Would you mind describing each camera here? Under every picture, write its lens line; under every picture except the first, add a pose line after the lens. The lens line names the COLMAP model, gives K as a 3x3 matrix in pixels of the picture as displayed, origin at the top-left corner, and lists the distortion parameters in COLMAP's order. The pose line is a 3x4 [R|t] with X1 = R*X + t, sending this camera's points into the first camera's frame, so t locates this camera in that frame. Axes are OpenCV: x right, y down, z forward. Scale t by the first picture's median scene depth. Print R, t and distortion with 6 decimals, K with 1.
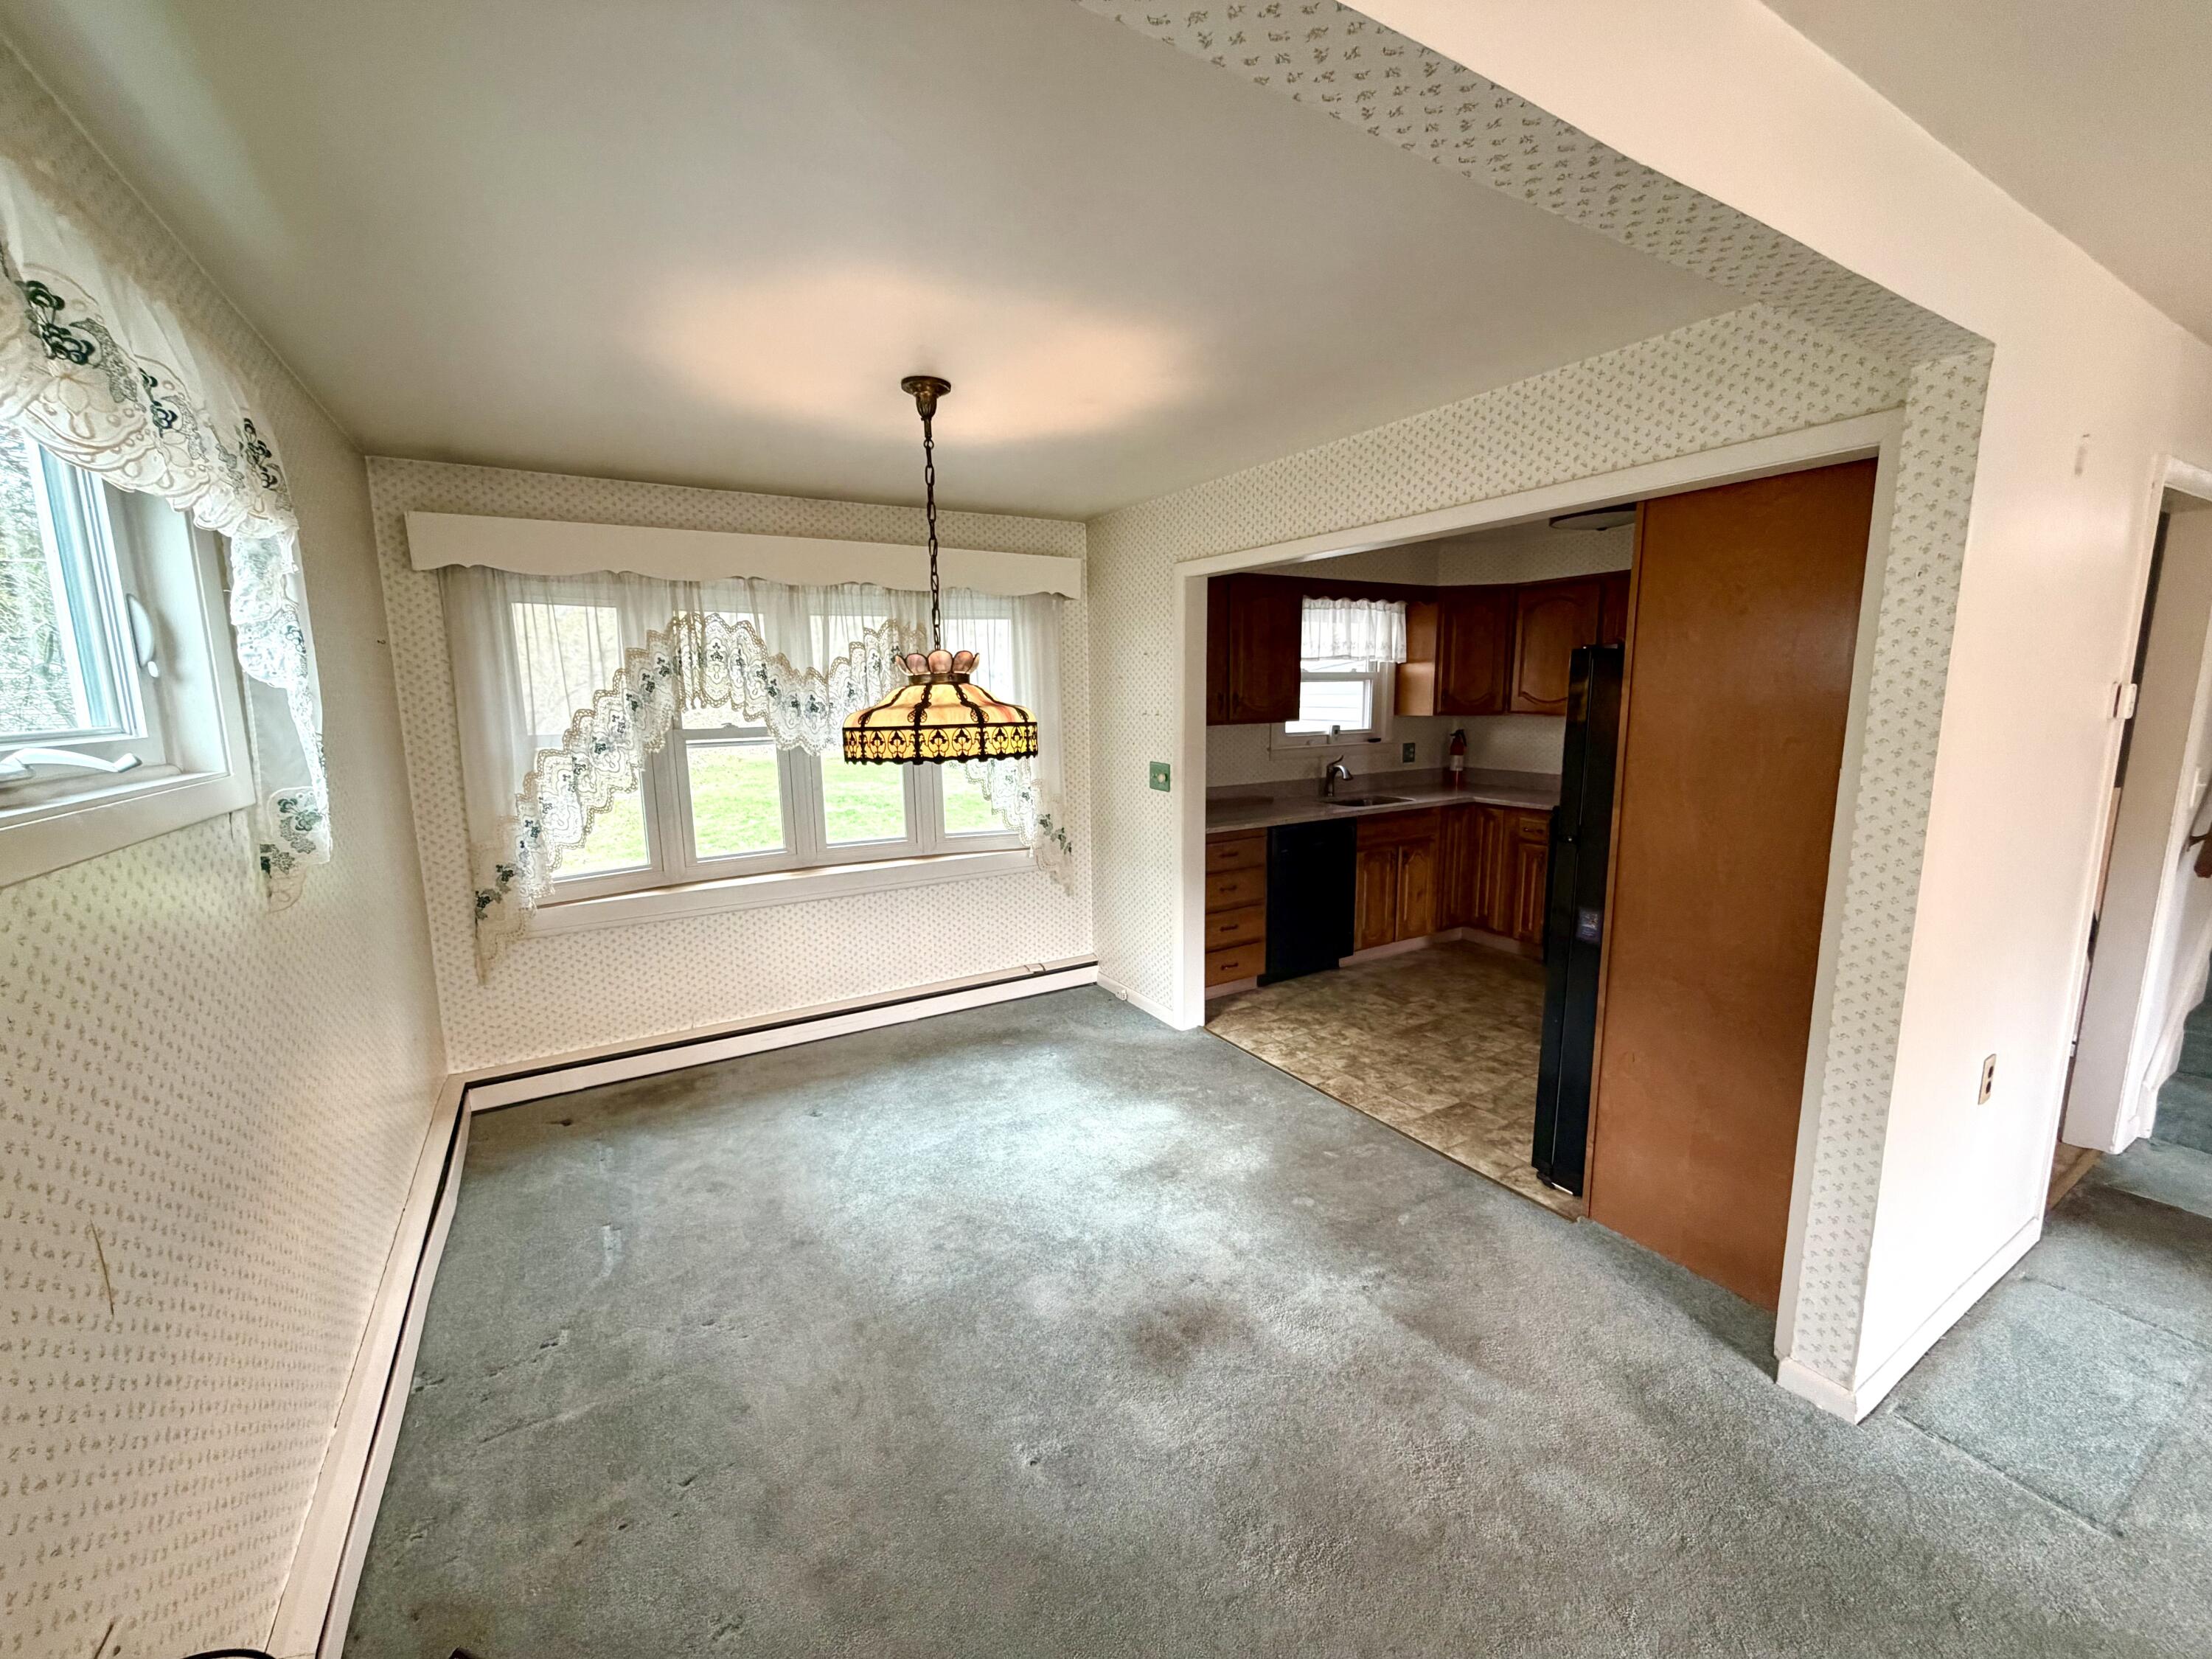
lens RADIAL K [[884.4, 0, 1100.6], [0, 884.4, 827.8], [0, 0, 1]] dist [0.000235, 0.000004]
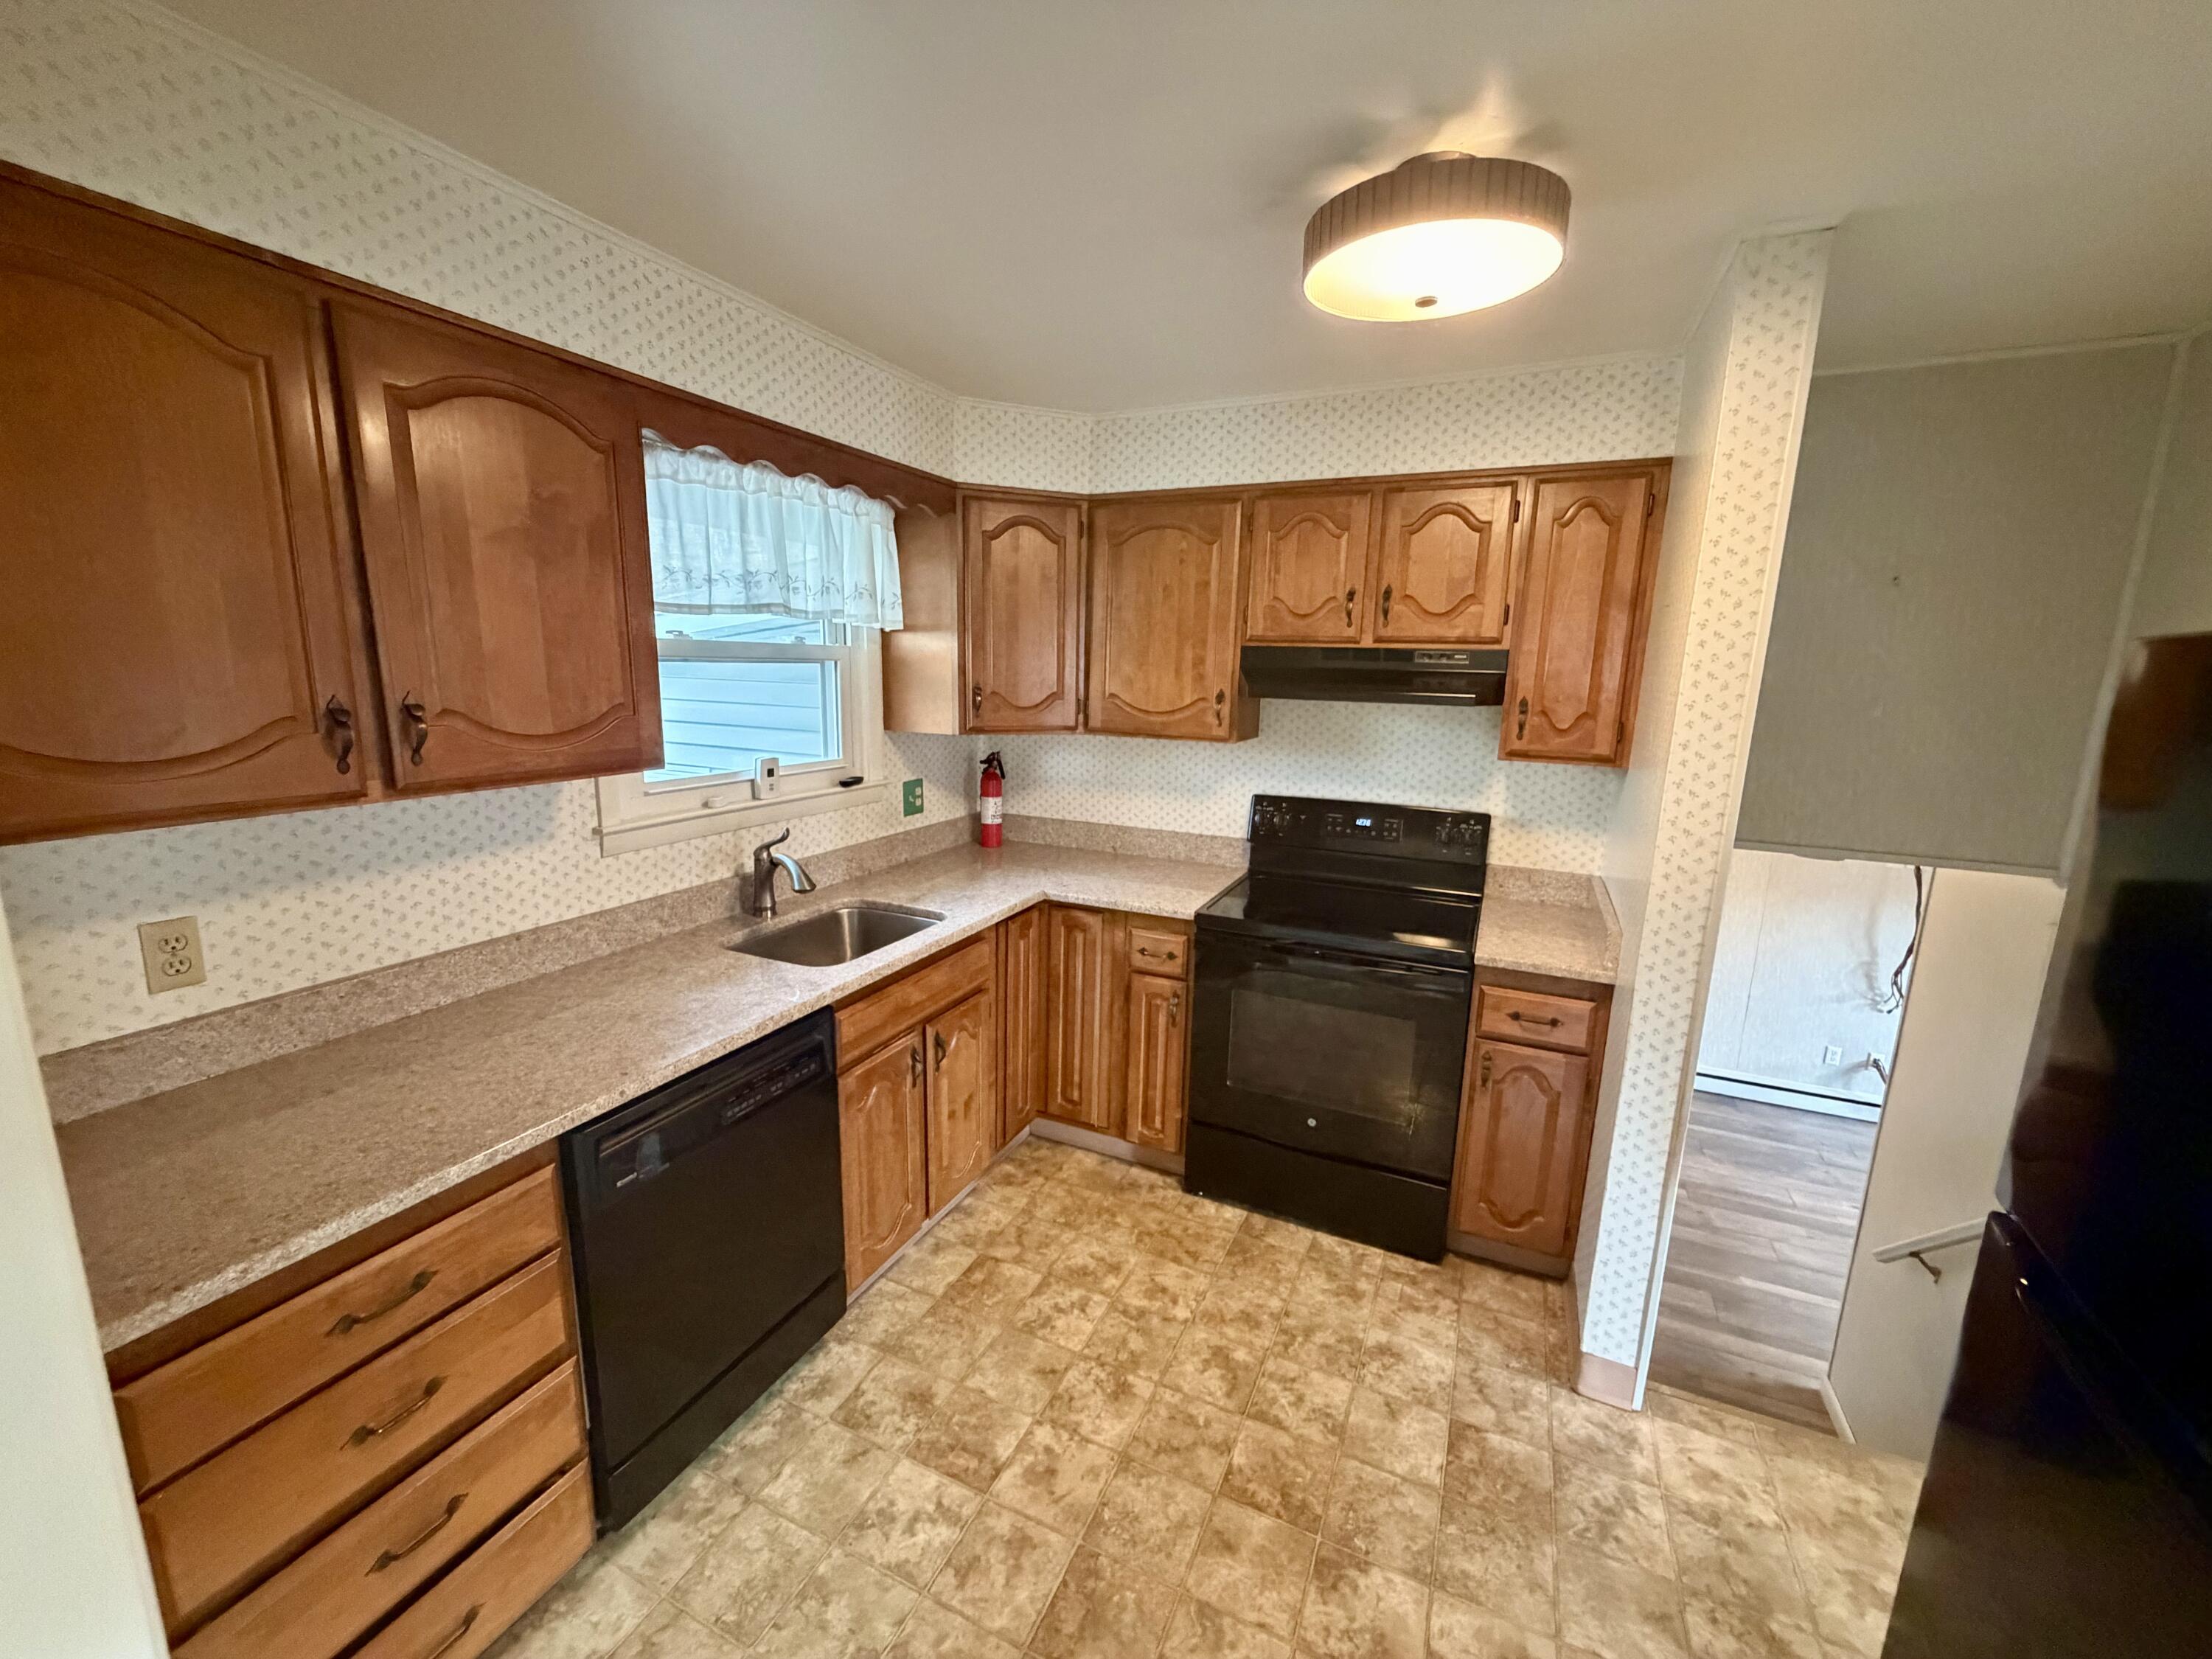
lens RADIAL K [[884.4, 0, 1107.7], [0, 884.4, 830.8], [0, 0, 1]] dist [0.000235, 0.000004]
pose [[0.823186, -0.075926, 0.562672, 0.158719], [0.055152, 0.997025, 0.053850, -0.099899], [-0.565087, -0.013296, 0.824924, 0.551256]]
